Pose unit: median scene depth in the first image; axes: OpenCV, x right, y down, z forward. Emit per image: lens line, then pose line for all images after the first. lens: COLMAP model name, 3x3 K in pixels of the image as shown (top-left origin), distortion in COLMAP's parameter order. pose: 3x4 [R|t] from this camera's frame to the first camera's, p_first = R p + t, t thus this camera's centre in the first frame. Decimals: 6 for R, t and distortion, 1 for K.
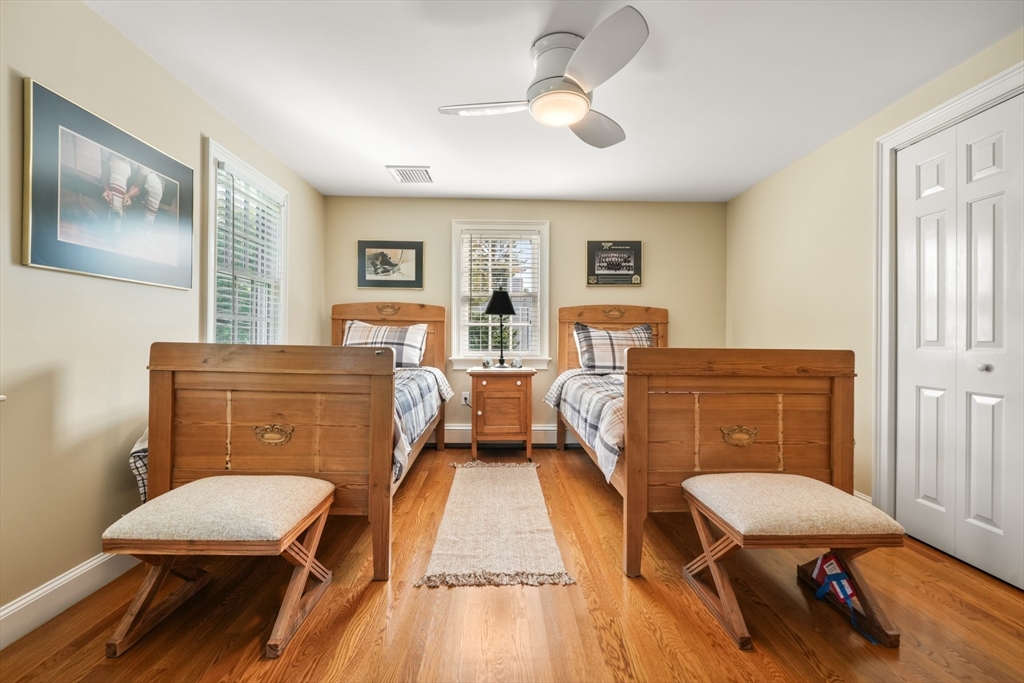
lens RADIAL K [[435.8, 0, 511.7], [0, 435.8, 339.0], [0, 0, 1]] dist [-0.000931, -0.000182]
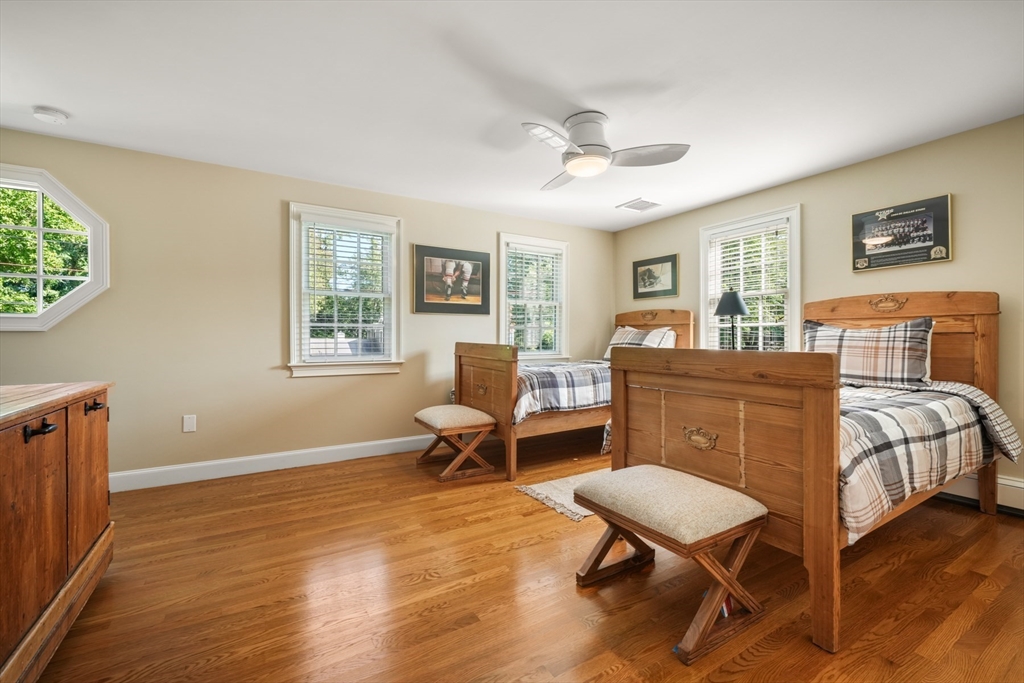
lens RADIAL K [[435.8, 0, 511.7], [0, 435.8, 339.0], [0, 0, 1]] dist [-0.000931, -0.000182]
pose [[0.490618, -0.006052, -0.871354, 0.584986], [0.002436, 0.999982, -0.005574, 0.002095], [0.871372, 0.000612, 0.490623, 0.078730]]
